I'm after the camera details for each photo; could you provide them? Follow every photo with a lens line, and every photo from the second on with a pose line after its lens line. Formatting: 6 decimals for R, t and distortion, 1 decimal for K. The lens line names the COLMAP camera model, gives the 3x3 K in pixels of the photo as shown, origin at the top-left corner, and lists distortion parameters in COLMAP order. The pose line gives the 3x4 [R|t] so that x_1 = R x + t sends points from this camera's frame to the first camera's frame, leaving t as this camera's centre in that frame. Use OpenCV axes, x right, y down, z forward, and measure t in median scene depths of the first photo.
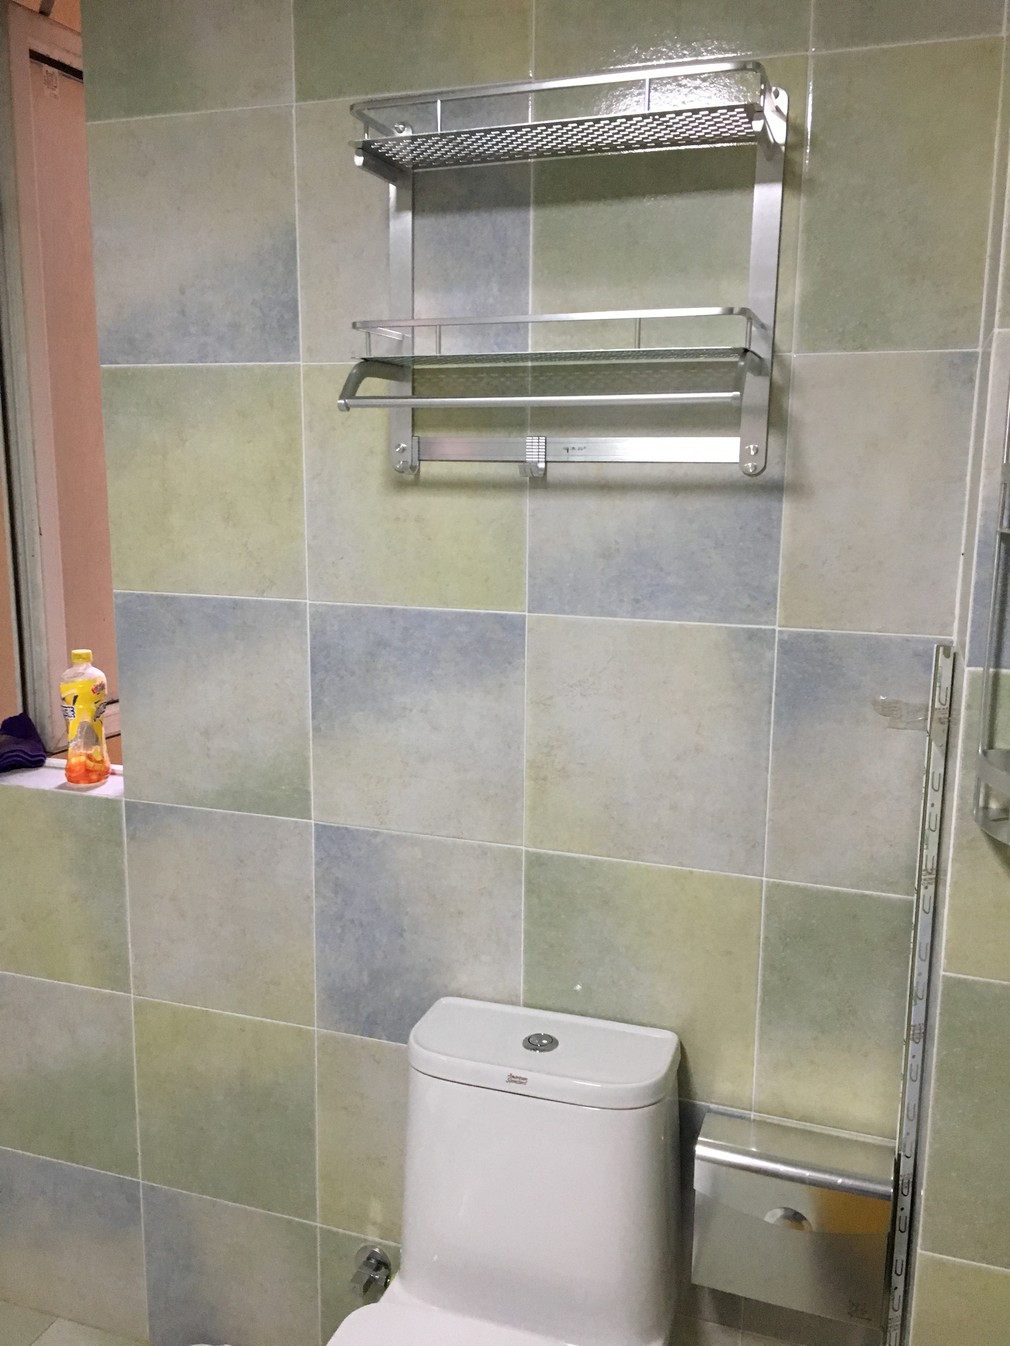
lens RADIAL K [[1135.5, 0, 508.0], [0, 1135.5, 674.3], [0, 0, 1]] dist [0.068223, -0.082719]
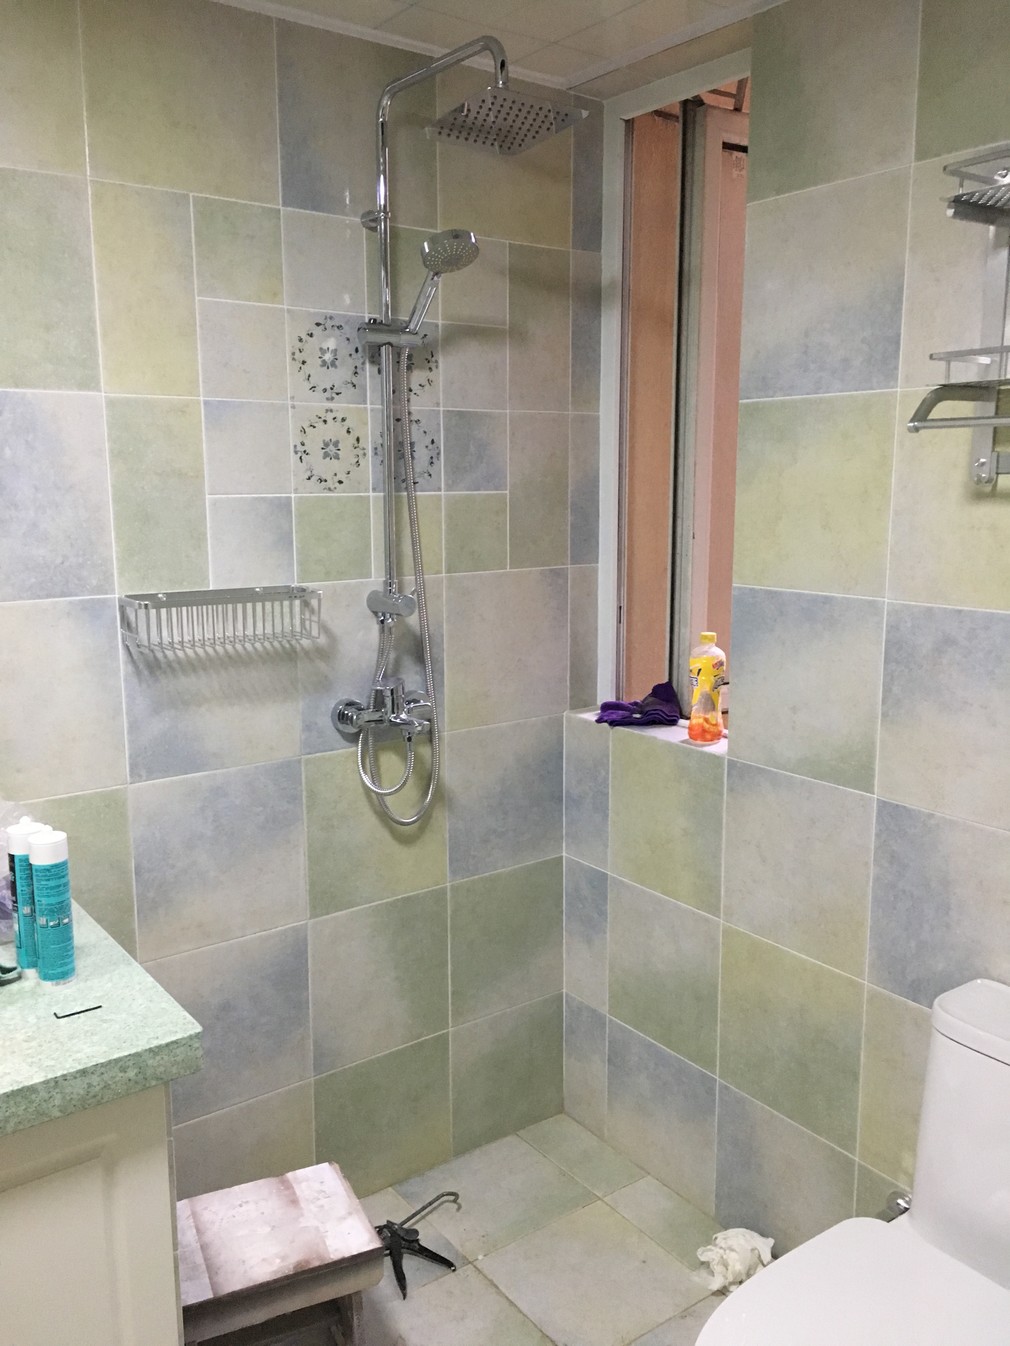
lens RADIAL K [[1135.5, 0, 504.6], [0, 1135.5, 676.7], [0, 0, 1]] dist [0.068223, -0.082719]
pose [[0.819148, 0.089649, -0.566533, 0.157791], [-0.092502, 0.995429, 0.023770, 0.019096], [0.566074, 0.032934, 0.823696, -0.139122]]
